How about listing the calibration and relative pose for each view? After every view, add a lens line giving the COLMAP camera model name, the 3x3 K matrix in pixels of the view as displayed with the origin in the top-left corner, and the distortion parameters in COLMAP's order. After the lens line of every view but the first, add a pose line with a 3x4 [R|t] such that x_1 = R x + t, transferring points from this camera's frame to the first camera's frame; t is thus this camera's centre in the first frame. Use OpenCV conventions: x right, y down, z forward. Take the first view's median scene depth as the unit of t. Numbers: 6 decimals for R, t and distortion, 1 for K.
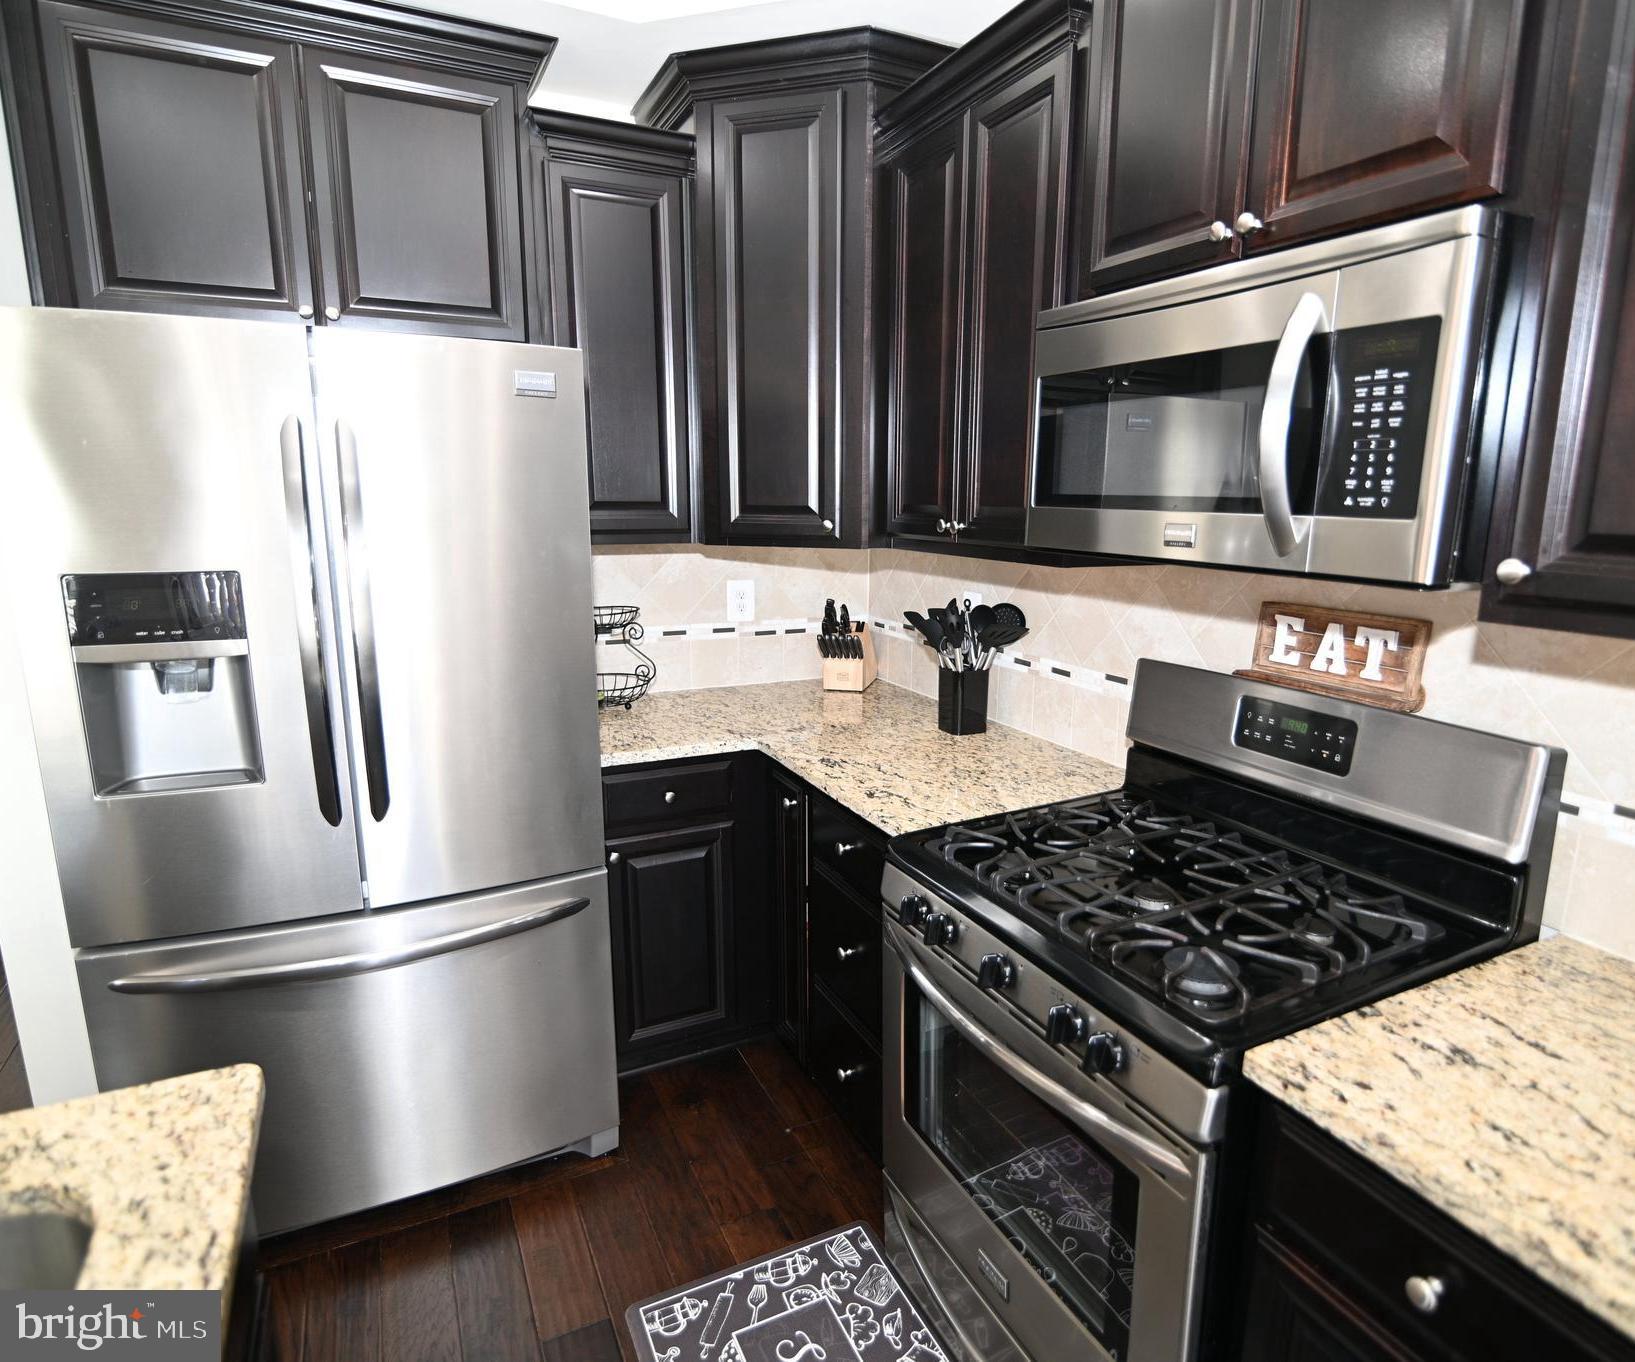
lens RADIAL K [[919.4, 0, 821.3], [0, 919.4, 679.6], [0, 0, 1]] dist [-0.006432, -0.000803]
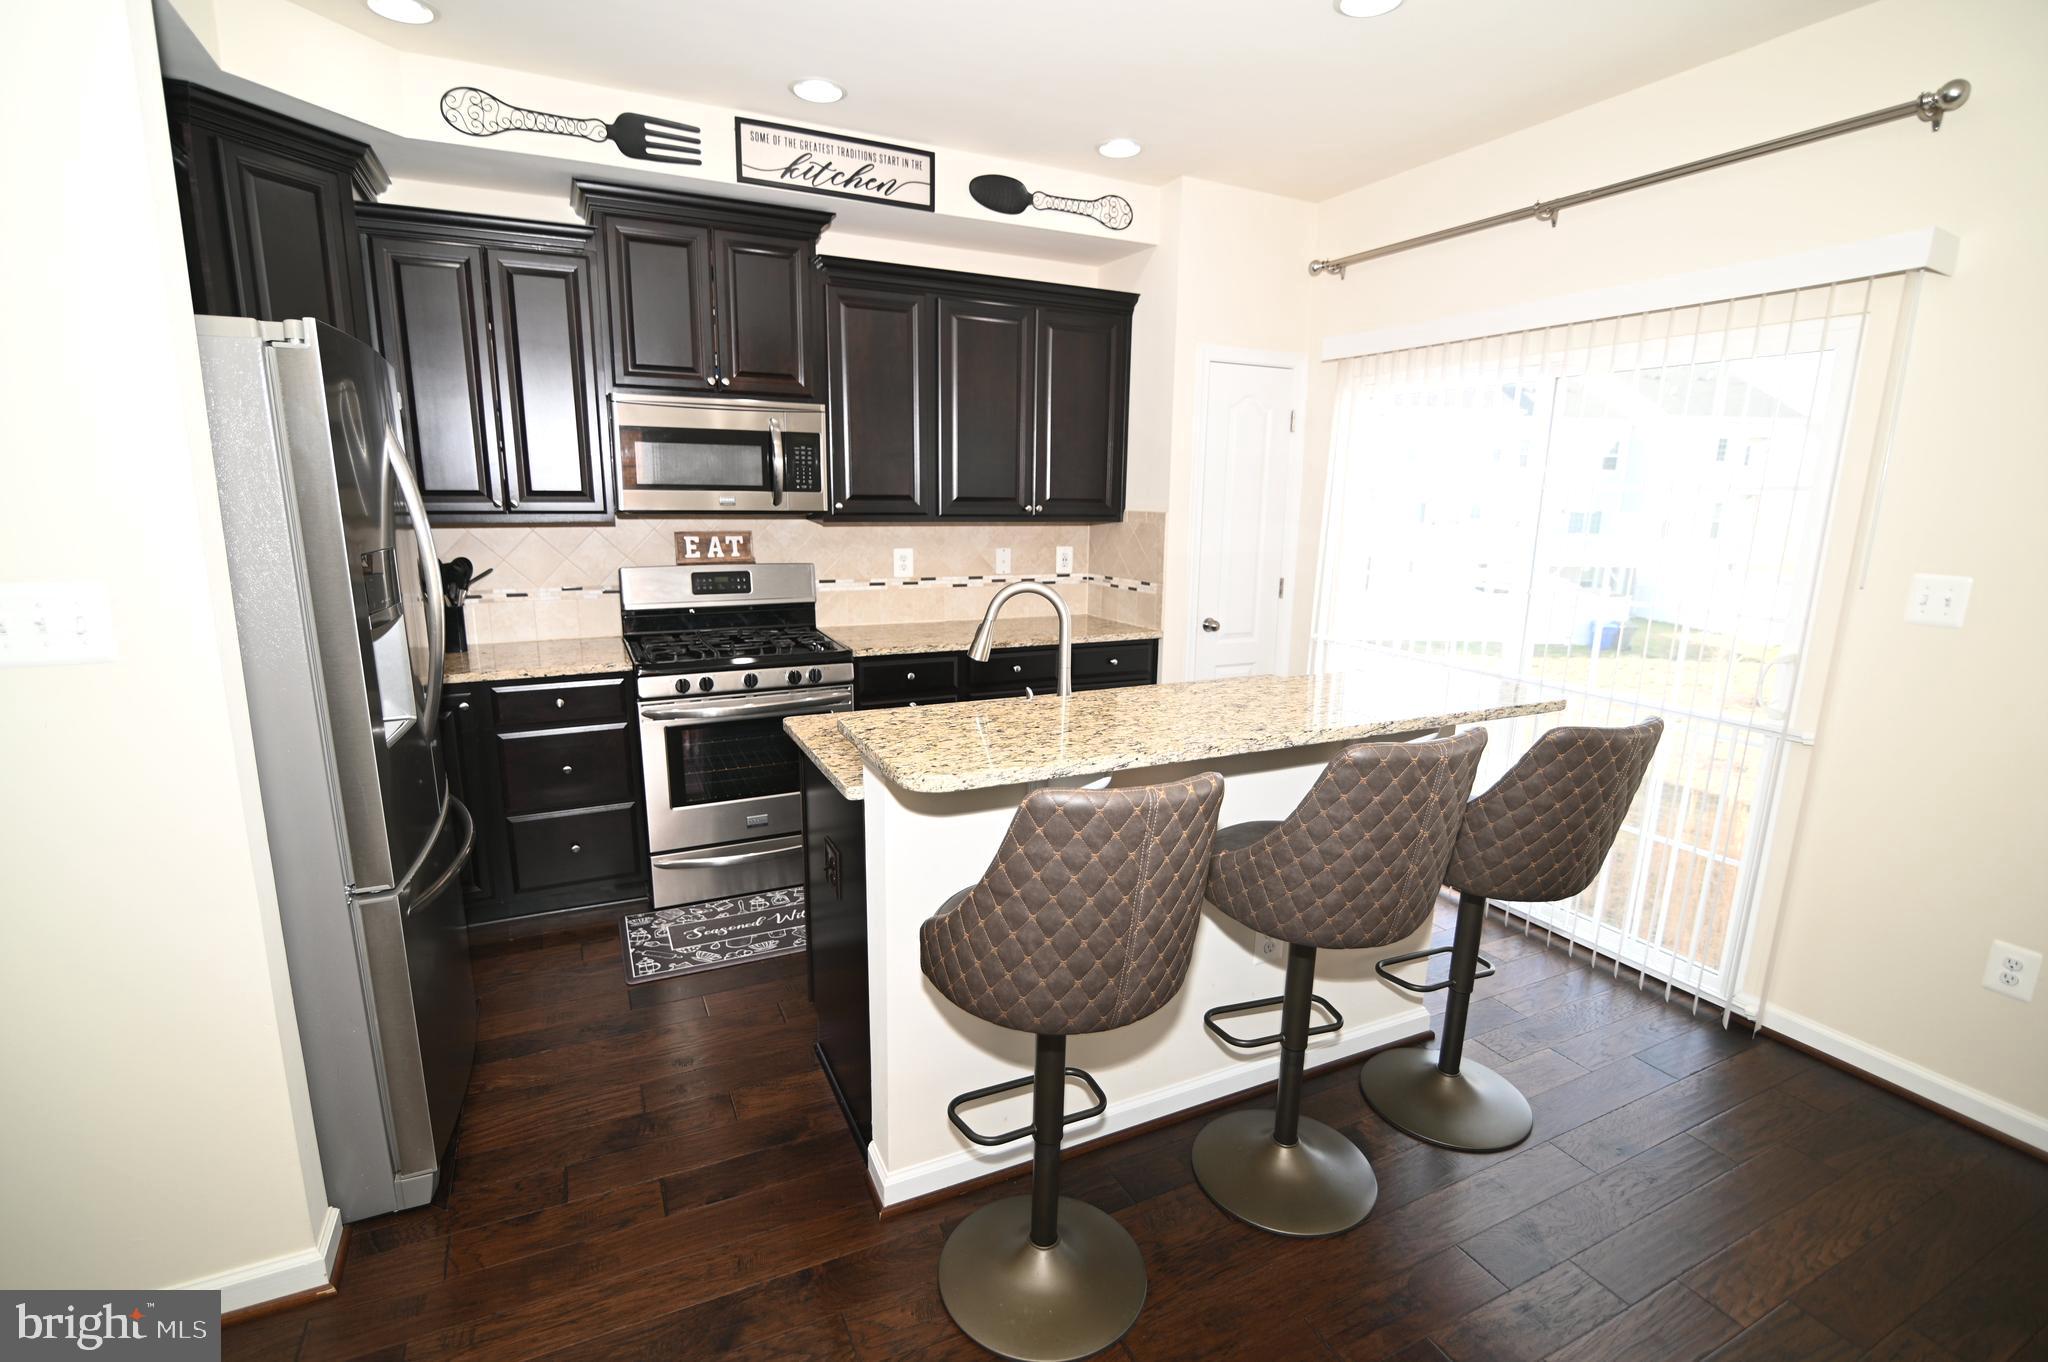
lens RADIAL K [[941.0, 0, 1029.2], [0, 941.0, 687.8], [0, 0, 1]] dist [-0.024671, -0.000522]
pose [[0.008097, -0.217209, 0.976091, -1.939530], [0.181346, 0.960257, 0.212181, -0.052408], [-0.983386, 0.175292, 0.047165, 0.138107]]
